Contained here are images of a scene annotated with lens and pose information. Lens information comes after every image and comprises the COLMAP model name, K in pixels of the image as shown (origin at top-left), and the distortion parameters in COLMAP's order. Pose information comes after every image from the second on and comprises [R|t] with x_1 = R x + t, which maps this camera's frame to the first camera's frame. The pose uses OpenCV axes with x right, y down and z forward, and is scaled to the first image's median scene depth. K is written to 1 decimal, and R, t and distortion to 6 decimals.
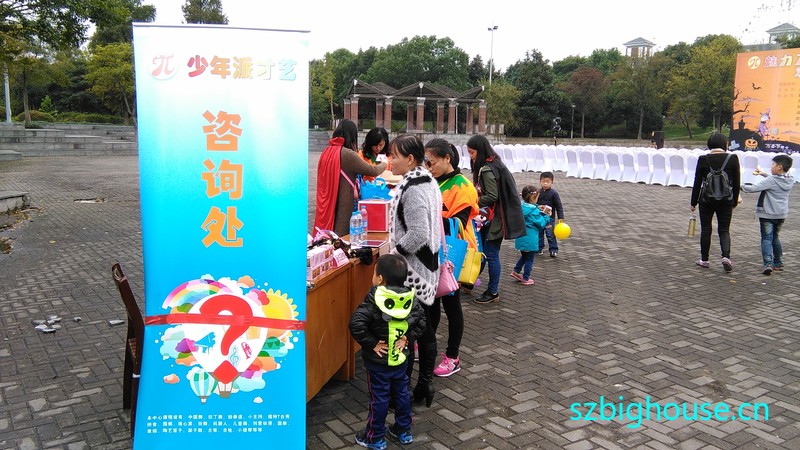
lens RADIAL K [[635.4, 0, 398.4], [0, 635.4, 235.9], [0, 0, 1]] dist [0.039984, -0.061241]
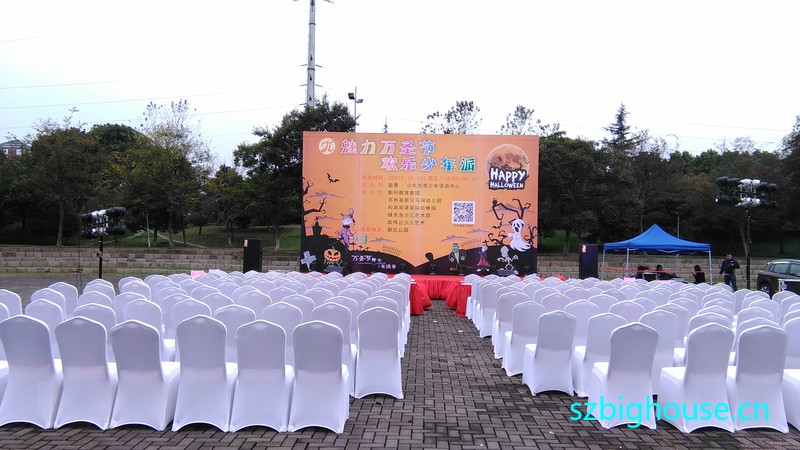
lens RADIAL K [[635.4, 0, 396.8], [0, 635.4, 232.1], [0, 0, 1]] dist [0.039984, -0.061241]
pose [[0.569096, 0.008638, 0.822226, 0.001055], [0.125222, 0.987371, -0.097044, -0.061977], [-0.812680, 0.158188, 0.560827, 0.361697]]
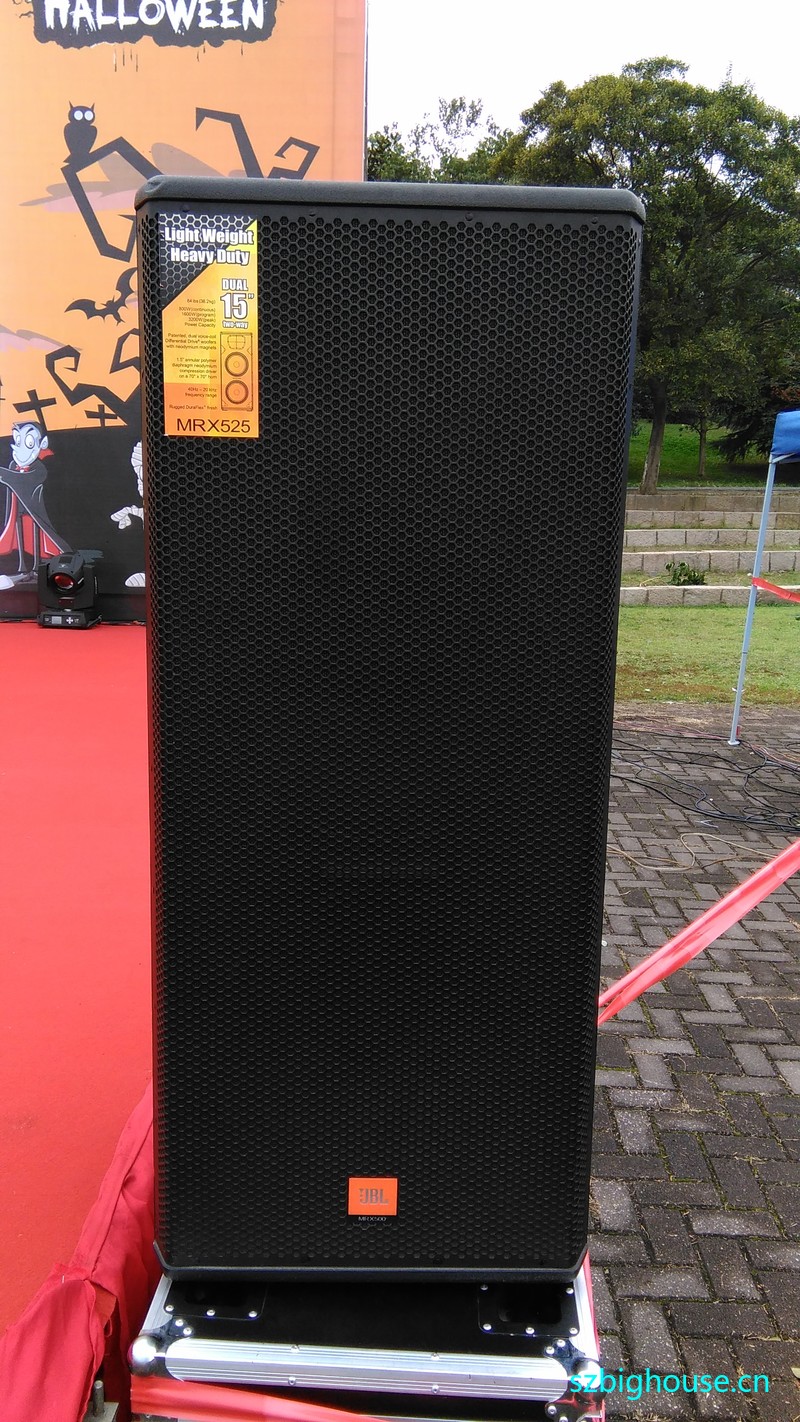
lens RADIAL K [[1129.4, 0, 403.5], [0, 1129.4, 717.6], [0, 0, 1]] dist [0.039984, -0.061241]
pose [[0.558929, -0.181842, 0.809031, 0.346322], [0.112578, 0.983266, 0.143228, -0.070567], [-0.821538, 0.011025, 0.570048, 0.465440]]
